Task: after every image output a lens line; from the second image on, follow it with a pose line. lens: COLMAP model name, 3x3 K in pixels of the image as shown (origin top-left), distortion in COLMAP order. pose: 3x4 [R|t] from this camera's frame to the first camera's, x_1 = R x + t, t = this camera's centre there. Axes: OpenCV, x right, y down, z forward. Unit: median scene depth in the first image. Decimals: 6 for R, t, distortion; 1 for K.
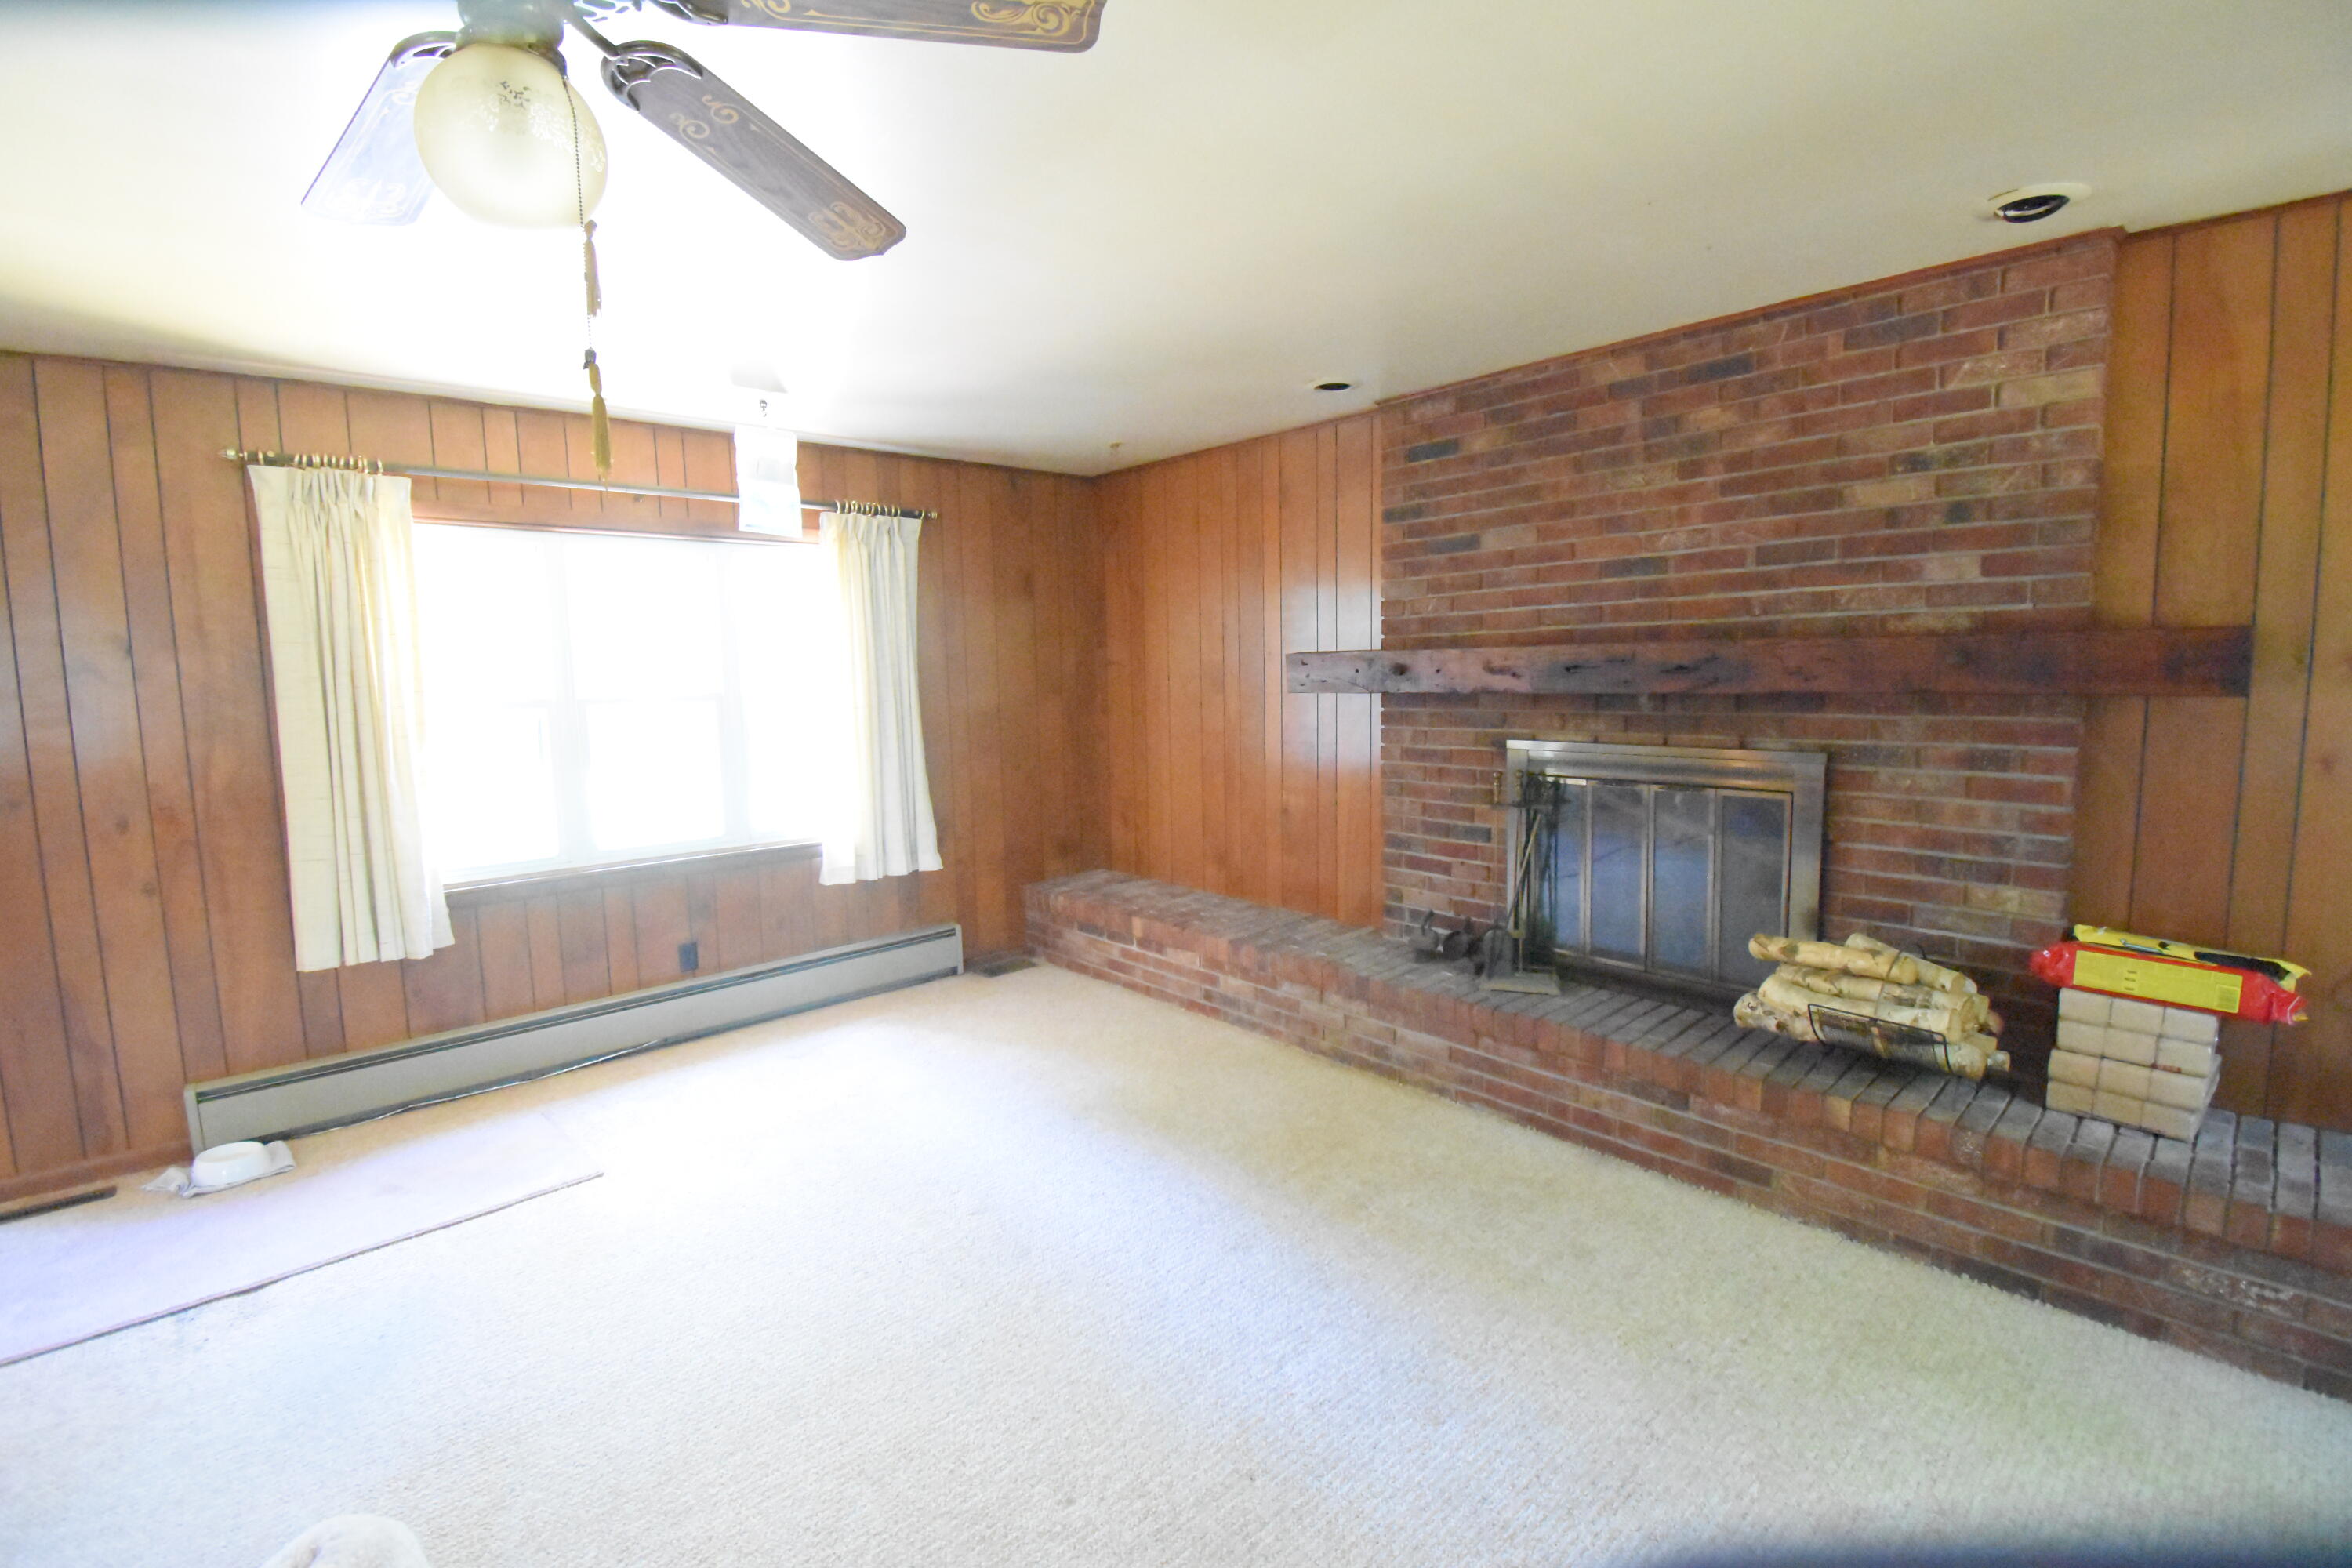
lens RADIAL K [[1037.8, 0, 1160.2], [0, 1037.8, 784.0], [0, 0, 1]] dist [0.008809, -0.017135]
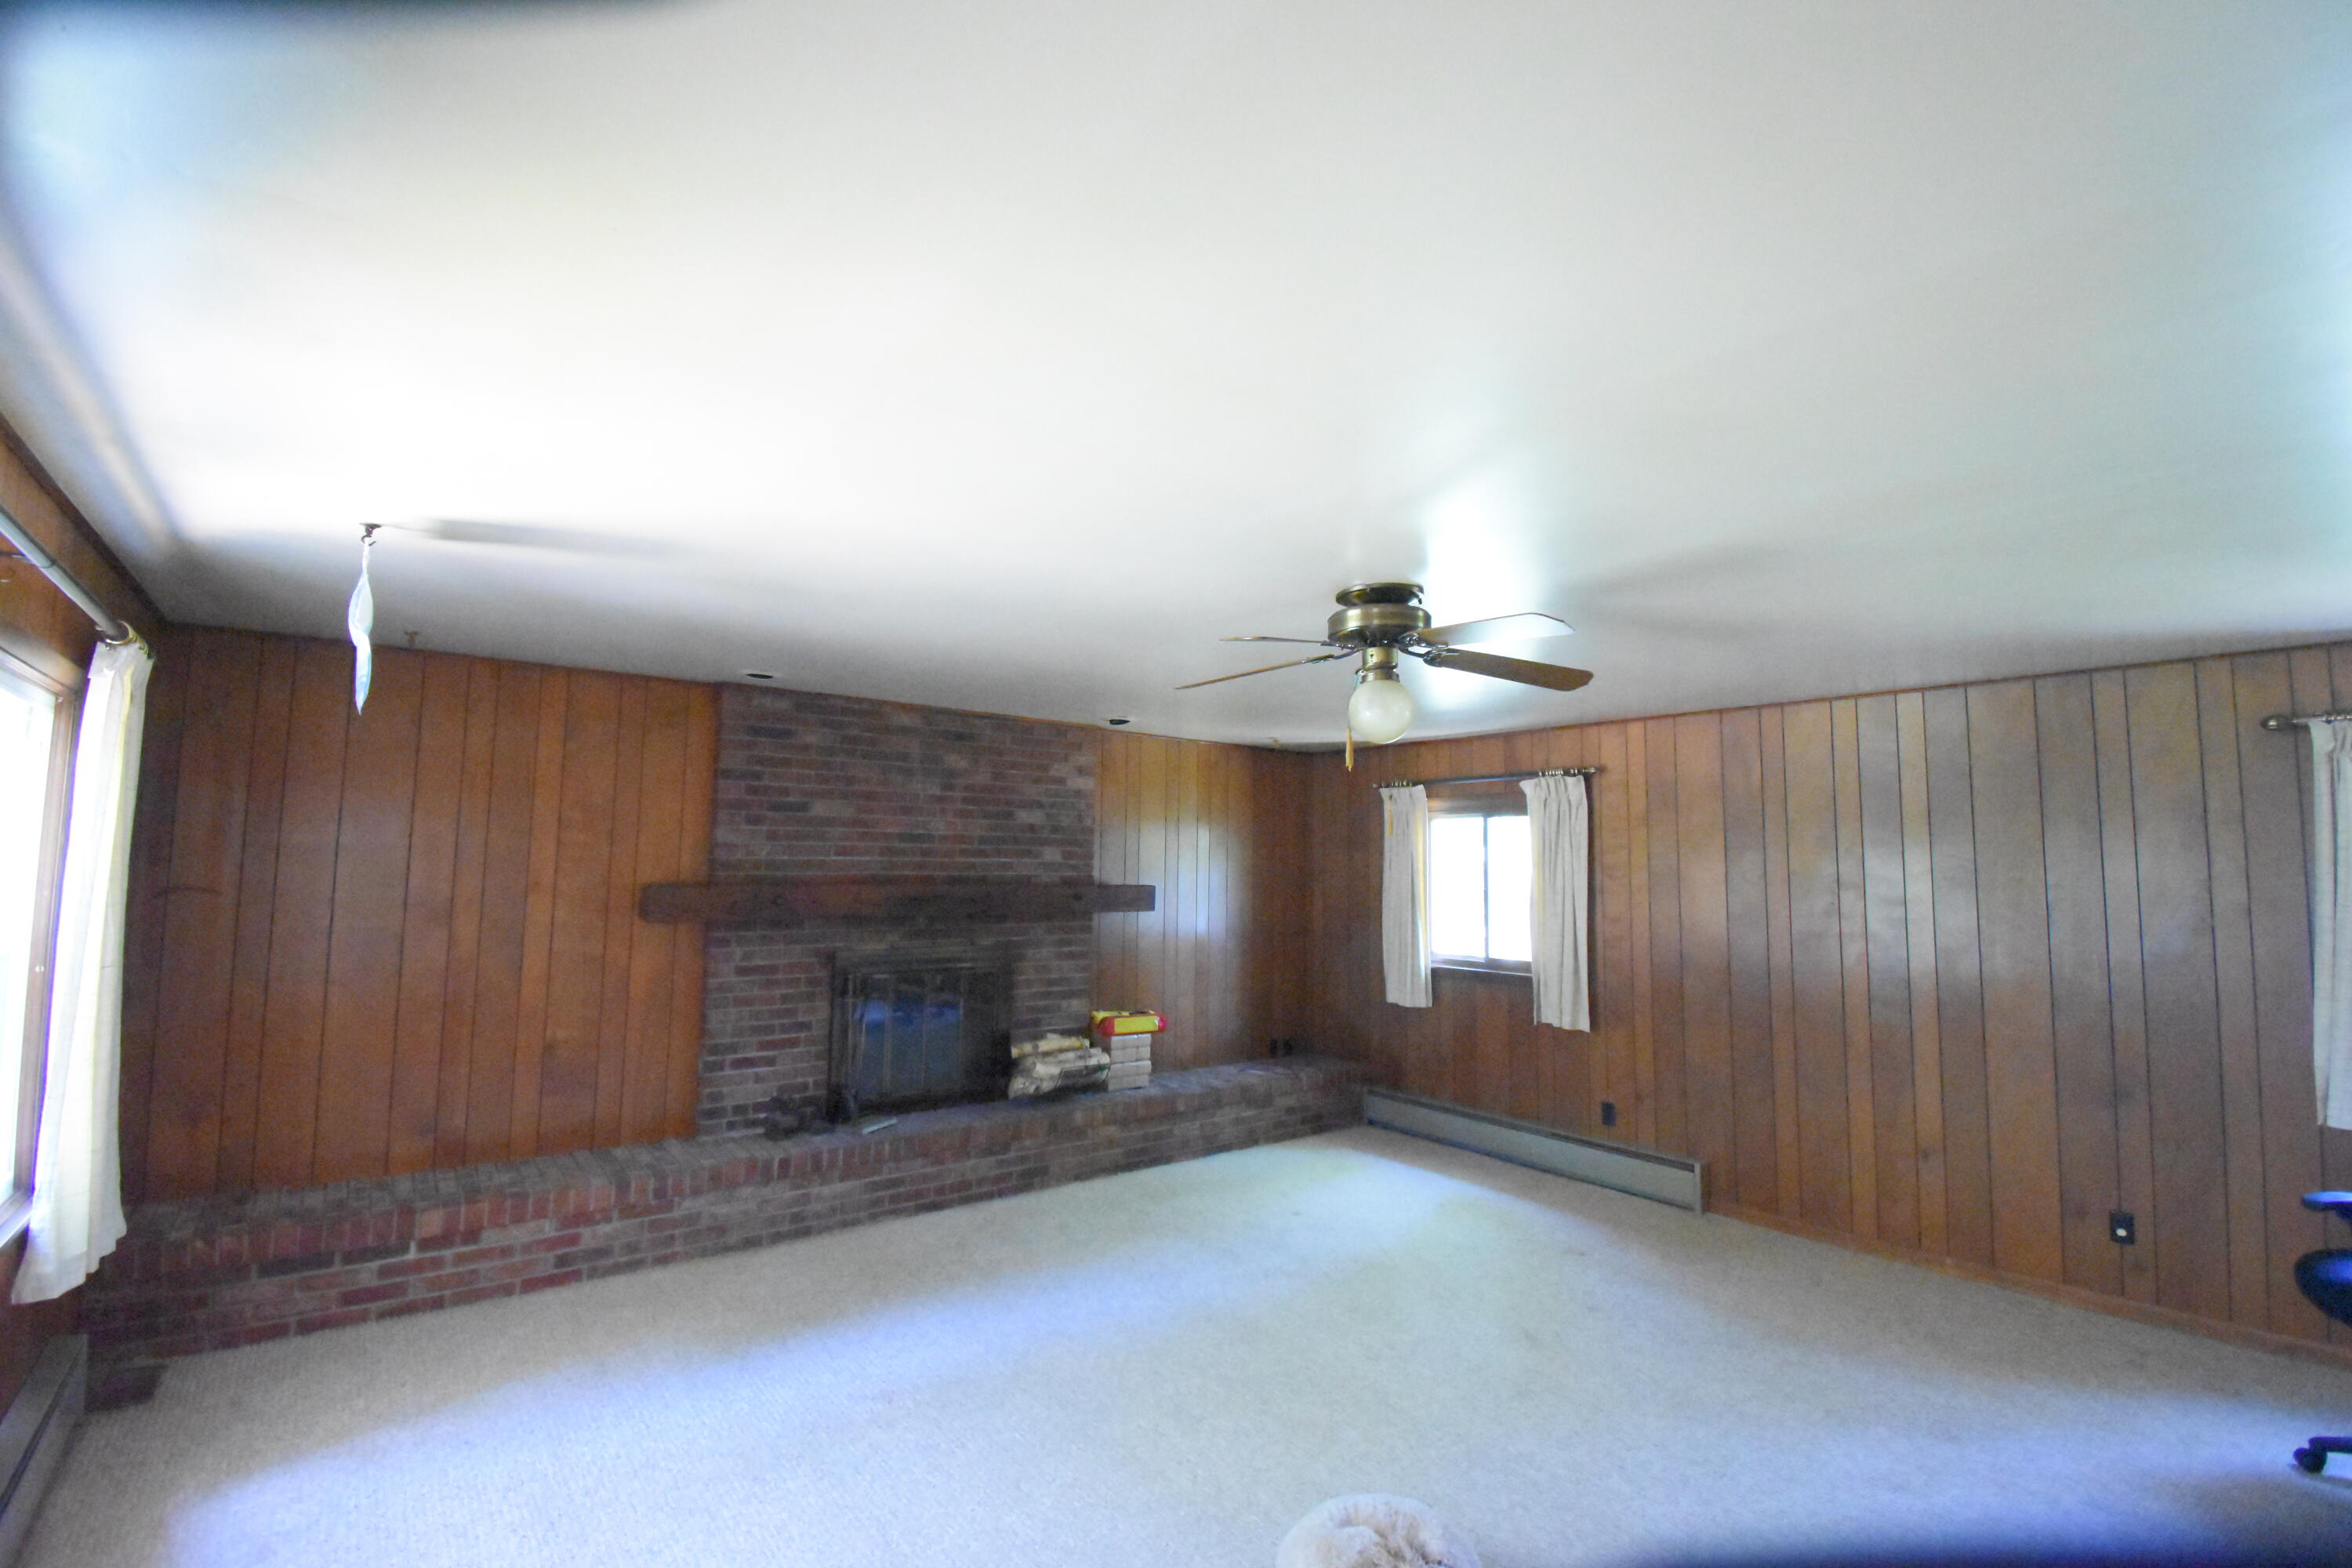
lens RADIAL K [[1037.8, 0, 1170.8], [0, 1037.8, 777.9], [0, 0, 1]] dist [0.008809, -0.017135]
pose [[0.066772, 0.109728, 0.991716, -1.192075], [0.098922, 0.988310, -0.116011, -0.076359], [-0.992852, 0.105849, 0.055137, 0.521037]]
